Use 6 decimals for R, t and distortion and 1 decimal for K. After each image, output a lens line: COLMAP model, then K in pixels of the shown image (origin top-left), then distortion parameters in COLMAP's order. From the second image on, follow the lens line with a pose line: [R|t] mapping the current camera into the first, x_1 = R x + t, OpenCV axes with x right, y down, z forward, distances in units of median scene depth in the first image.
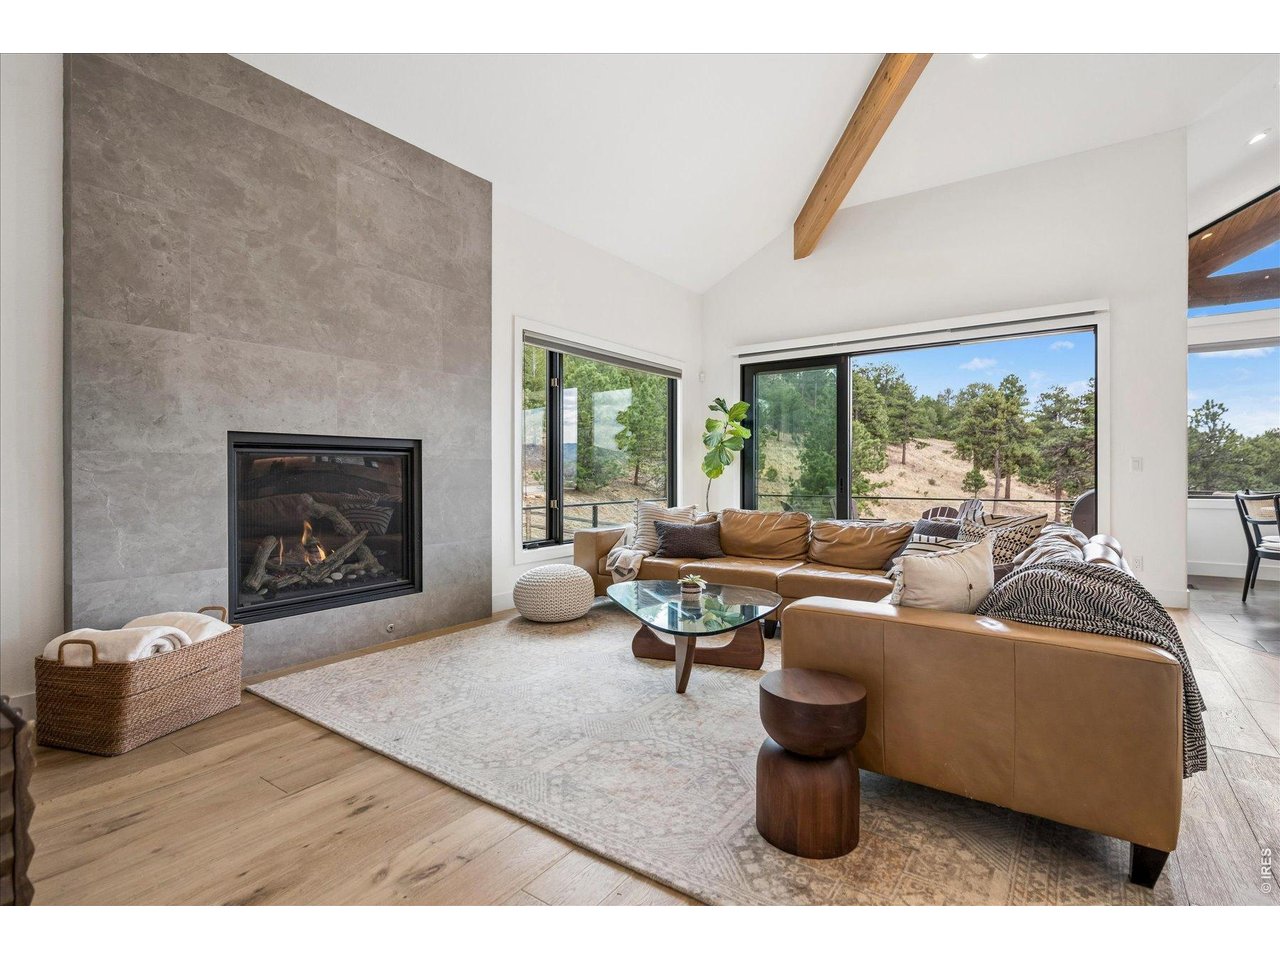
lens RADIAL K [[622.4, 0, 642.5], [0, 622.4, 454.9], [0, 0, 1]] dist [0.000313, 0.000154]
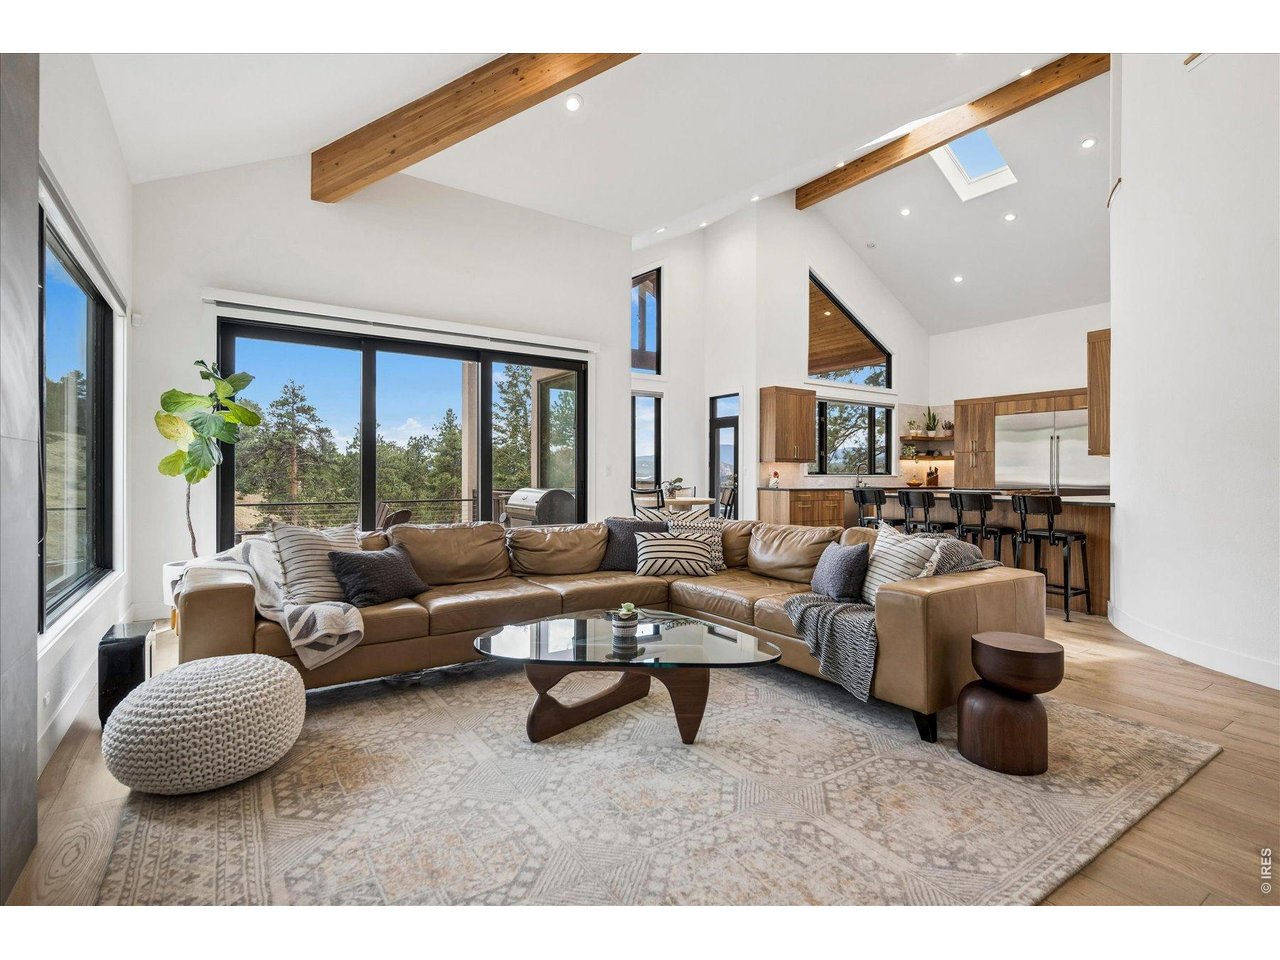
lens RADIAL K [[613.0, 0, 639.8], [0, 613.0, 465.9], [0, 0, 1]] dist [0.003383, 0.000720]
pose [[0.348813, 0.016325, 0.937050, -0.730067], [-0.031270, 0.999494, -0.005772, 0.018597], [-0.936671, -0.027288, 0.349147, 0.779362]]
